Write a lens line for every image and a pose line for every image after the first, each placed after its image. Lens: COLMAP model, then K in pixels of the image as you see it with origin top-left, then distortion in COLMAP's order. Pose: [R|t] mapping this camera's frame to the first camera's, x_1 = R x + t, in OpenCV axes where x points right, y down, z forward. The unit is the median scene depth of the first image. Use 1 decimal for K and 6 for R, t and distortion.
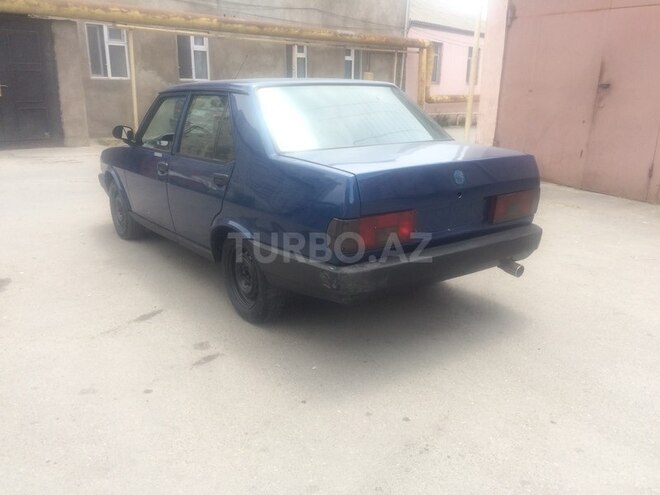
lens RADIAL K [[564.7, 0, 333.5], [0, 564.7, 247.6], [0, 0, 1]] dist [0.076289, -0.101139]
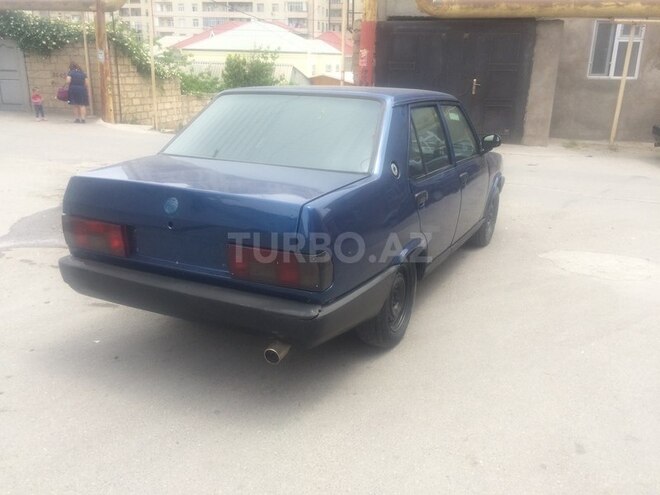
lens RADIAL K [[564.7, 0, 329.6], [0, 564.7, 249.2], [0, 0, 1]] dist [0.076289, -0.101139]
pose [[0.476322, 0.264486, -0.838549, 0.235948], [-0.256969, 0.953923, 0.154910, -0.055937], [0.840883, 0.141694, 0.522339, 0.165655]]
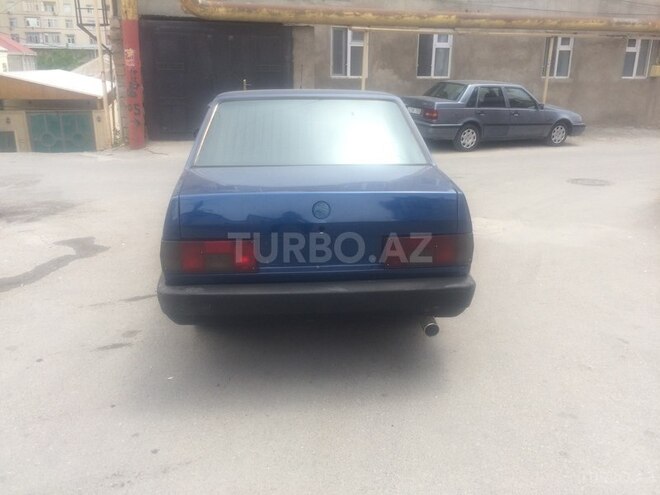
lens RADIAL K [[564.7, 0, 331.1], [0, 564.7, 248.2], [0, 0, 1]] dist [0.076289, -0.101139]
pose [[0.861576, 0.147007, -0.485876, 0.146249], [-0.140928, 0.988793, 0.049270, -0.023778], [0.487674, 0.026023, 0.872638, 0.051759]]
